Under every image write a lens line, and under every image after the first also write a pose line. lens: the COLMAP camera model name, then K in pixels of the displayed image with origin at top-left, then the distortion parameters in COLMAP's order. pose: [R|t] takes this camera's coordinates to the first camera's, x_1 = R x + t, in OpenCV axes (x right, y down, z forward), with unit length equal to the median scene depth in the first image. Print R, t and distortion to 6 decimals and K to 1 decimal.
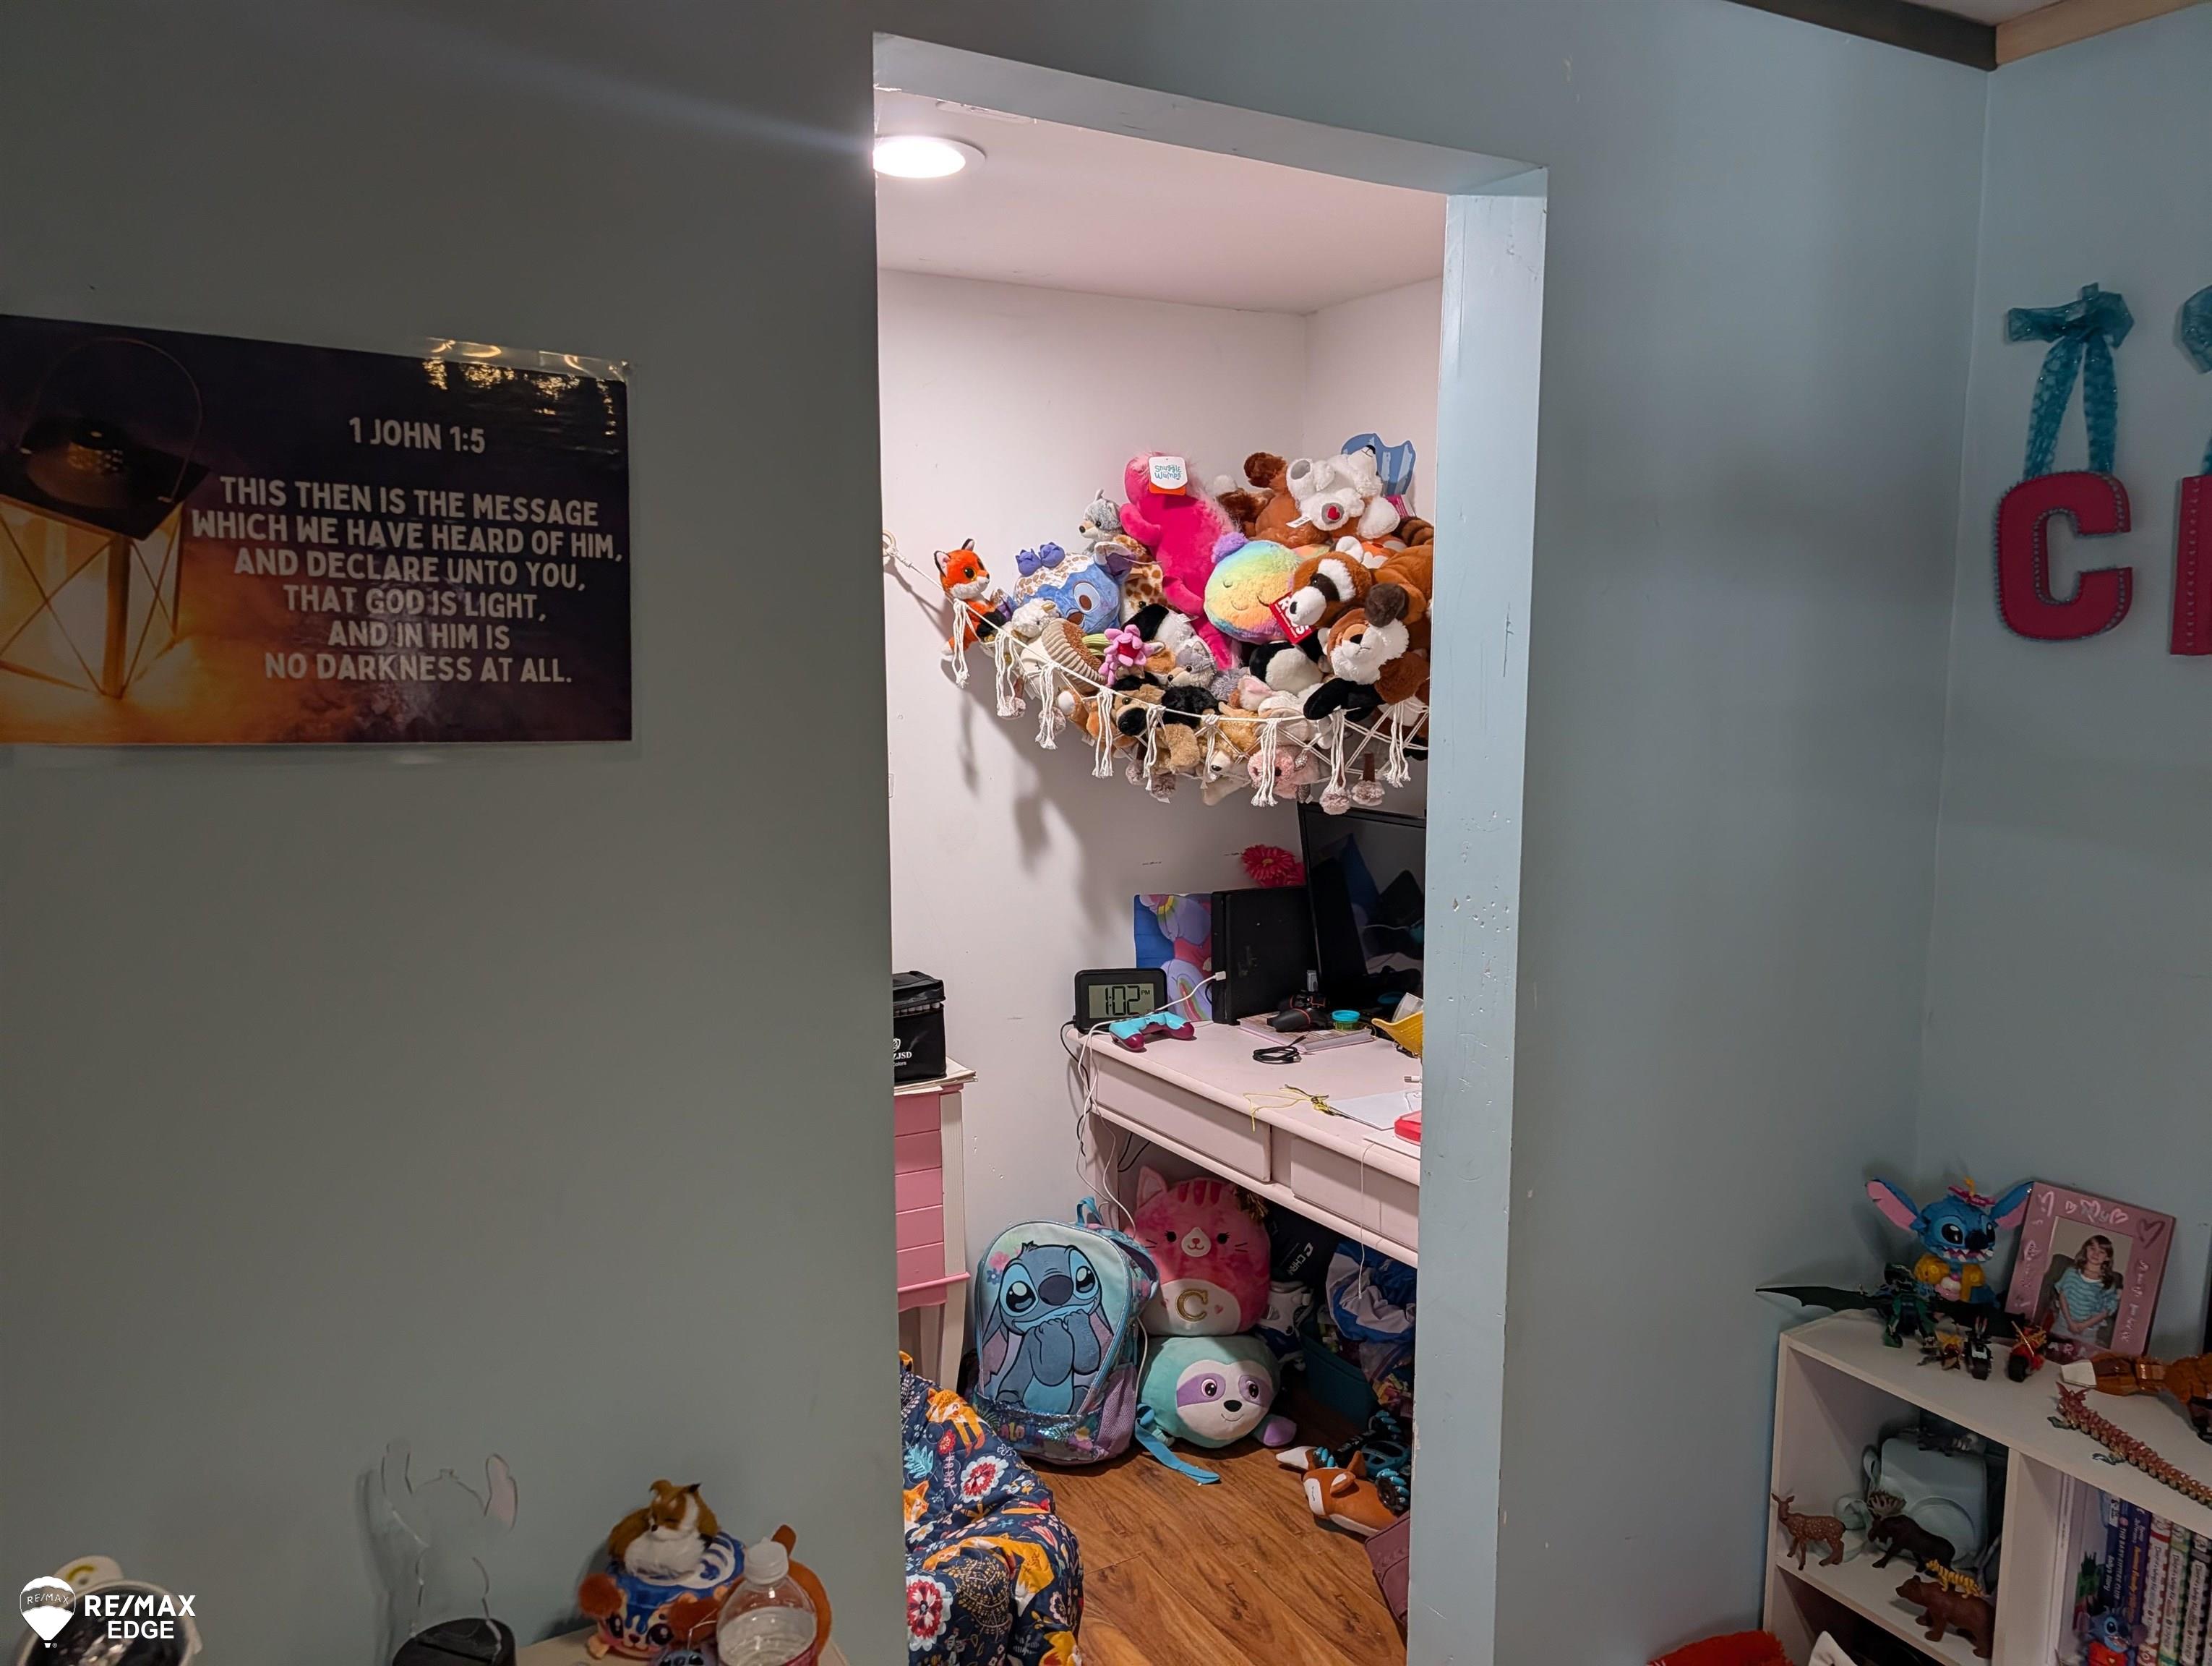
lens RADIAL K [[1600.7, 0, 1121.8], [0, 1600.7, 834.6], [0, 0, 1]] dist [0.057750, -0.081854]
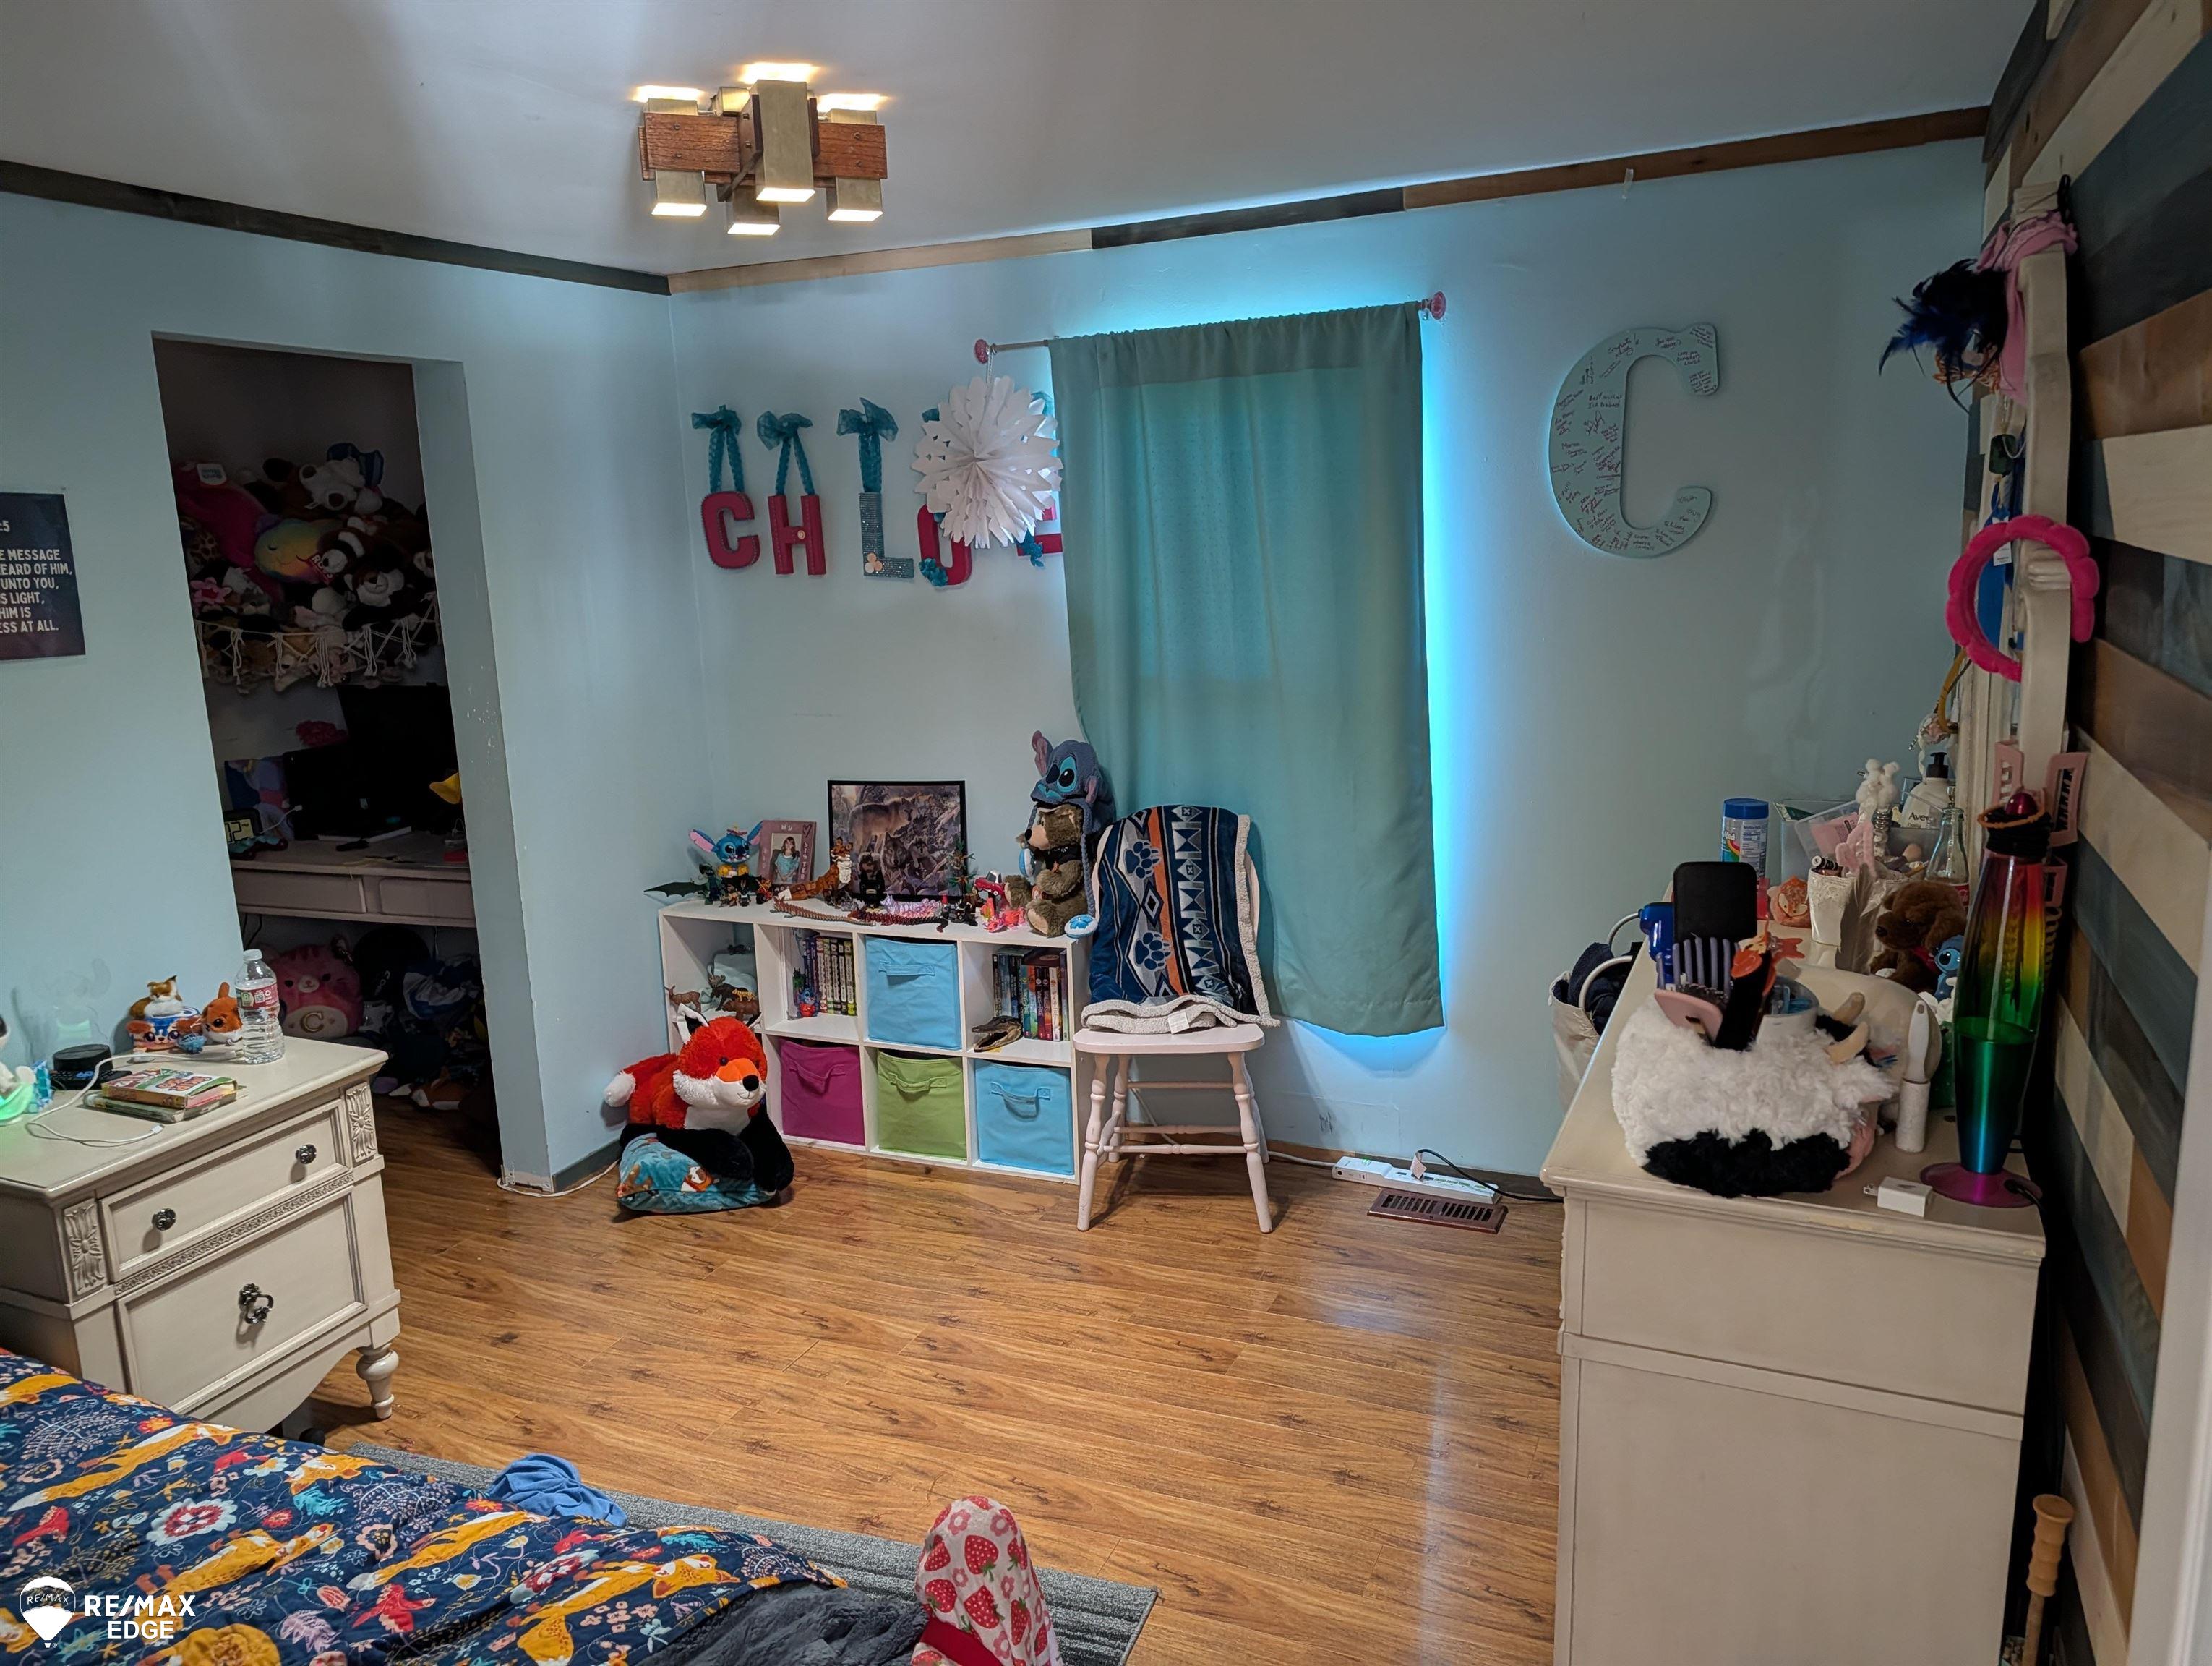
lens RADIAL K [[1576.4, 0, 1093.6], [0, 1576.4, 825.4], [0, 0, 1]] dist [0.013746, -0.006886]
pose [[0.806669, -0.144241, 0.573132, -0.225636], [0.112285, 0.989501, 0.090991, 0.063777], [-0.580239, -0.009045, 0.814396, -0.767625]]
